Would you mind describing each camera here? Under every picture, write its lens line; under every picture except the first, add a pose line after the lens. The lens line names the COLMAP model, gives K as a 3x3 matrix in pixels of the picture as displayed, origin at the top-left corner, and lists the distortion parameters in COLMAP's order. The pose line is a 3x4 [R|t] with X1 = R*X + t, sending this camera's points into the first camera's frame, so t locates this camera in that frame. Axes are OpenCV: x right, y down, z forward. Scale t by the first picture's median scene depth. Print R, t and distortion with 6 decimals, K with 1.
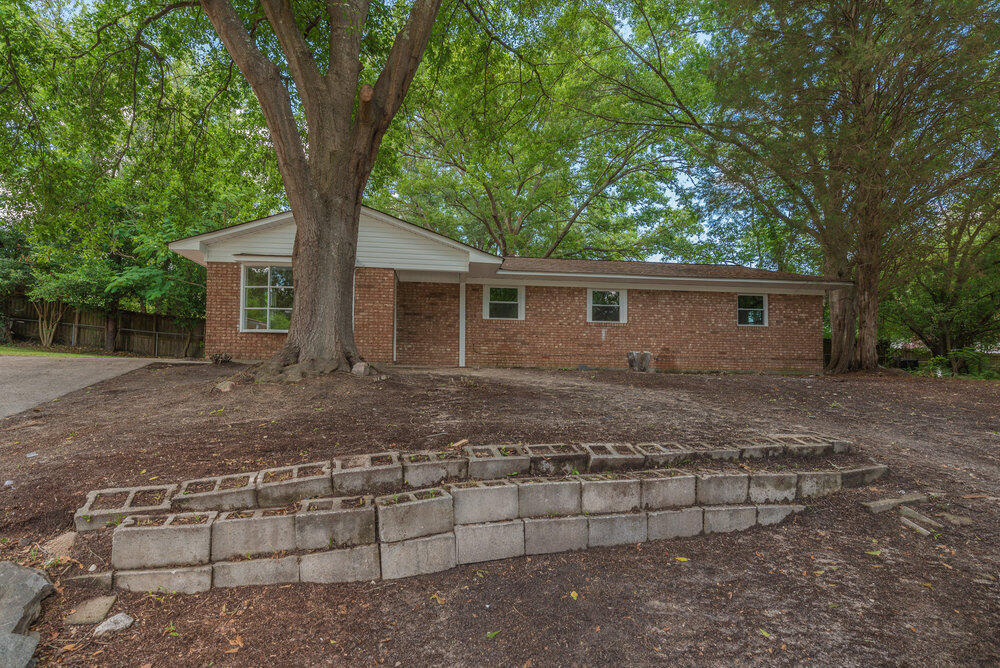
lens RADIAL K [[475.1, 0, 480.9], [0, 475.1, 356.1], [0, 0, 1]] dist [0.001088, 0.000204]
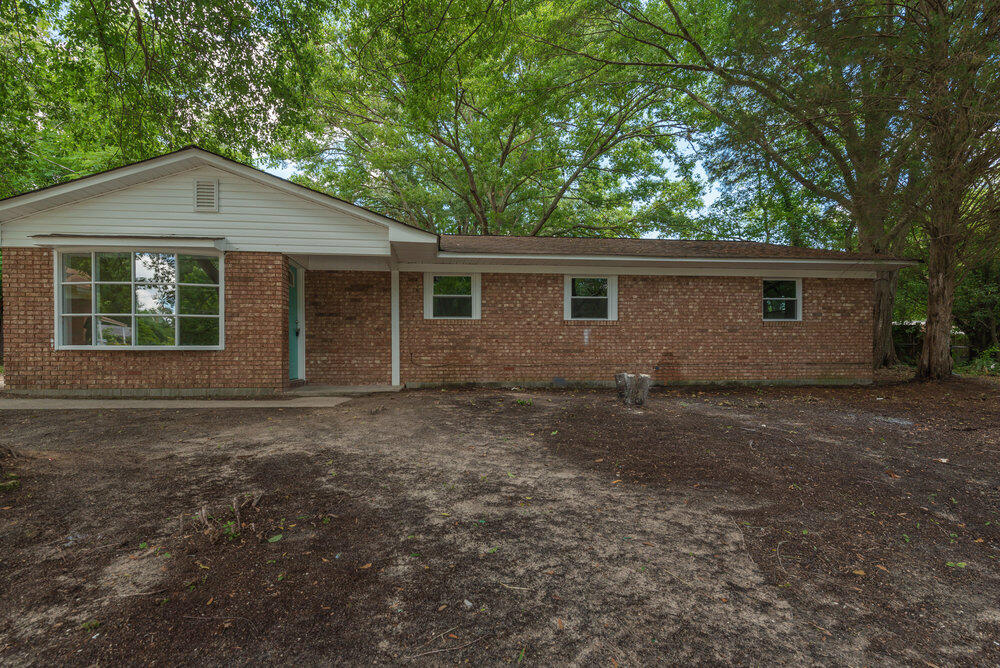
lens RADIAL K [[449.6, 0, 485.4], [0, 449.6, 359.4], [0, 0, 1]] dist [0.000412, -0.000256]
pose [[0.999854, -0.017045, 0.001515, 0.048476], [0.016933, 0.998277, 0.056179, -0.026127], [-0.002470, -0.056145, 0.998420, 0.144062]]
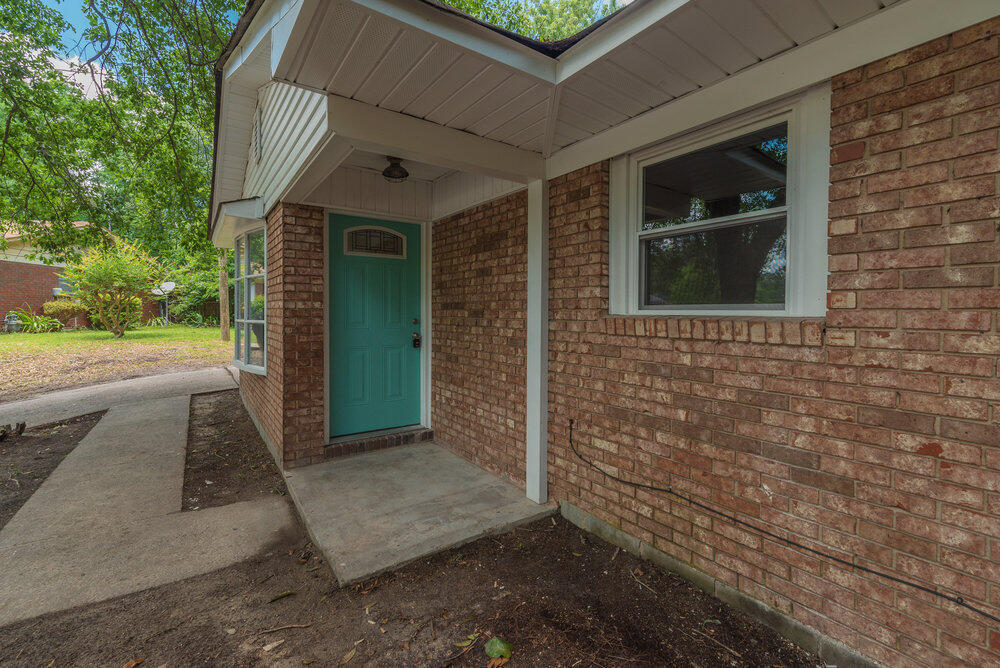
lens RADIAL K [[438.1, 0, 497.8], [0, 438.1, 321.2], [0, 0, 1]] dist [-0.000672, -0.000195]
pose [[0.499093, 0.004915, -0.866534, 0.079527], [0.046452, 0.998394, 0.032418, -0.041864], [0.865302, -0.056432, 0.498064, 0.419290]]
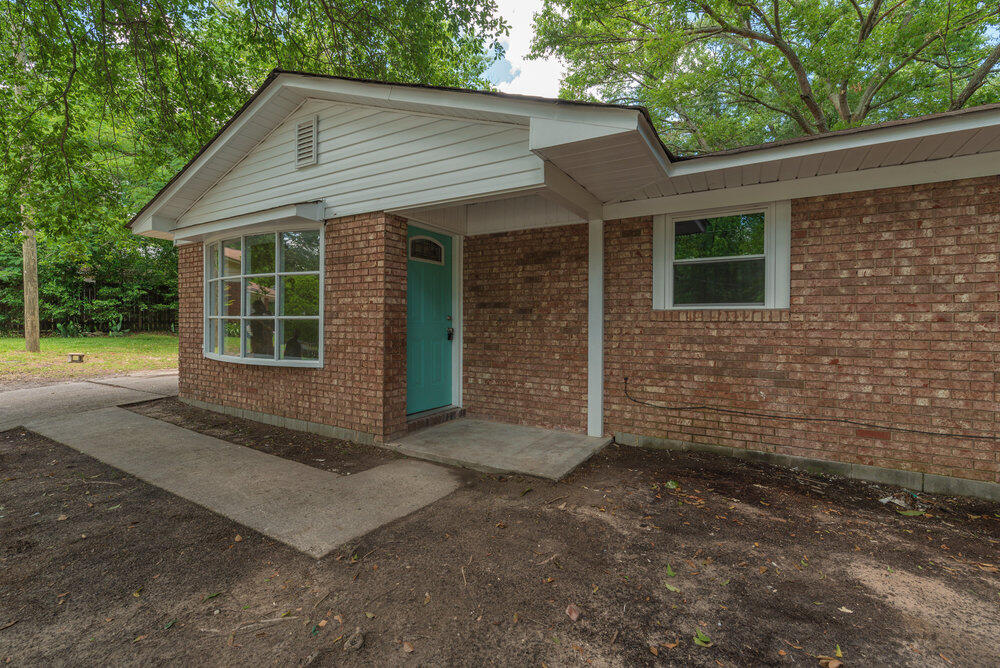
lens RADIAL K [[449.7, 0, 499.1], [0, 449.7, 327.2], [0, 0, 1]] dist [-0.000950, -0.000239]
pose [[0.804379, -0.004504, -0.594099, 0.057443], [0.034984, 0.998595, 0.039797, -0.040990], [0.593085, -0.052796, 0.803407, 0.318761]]
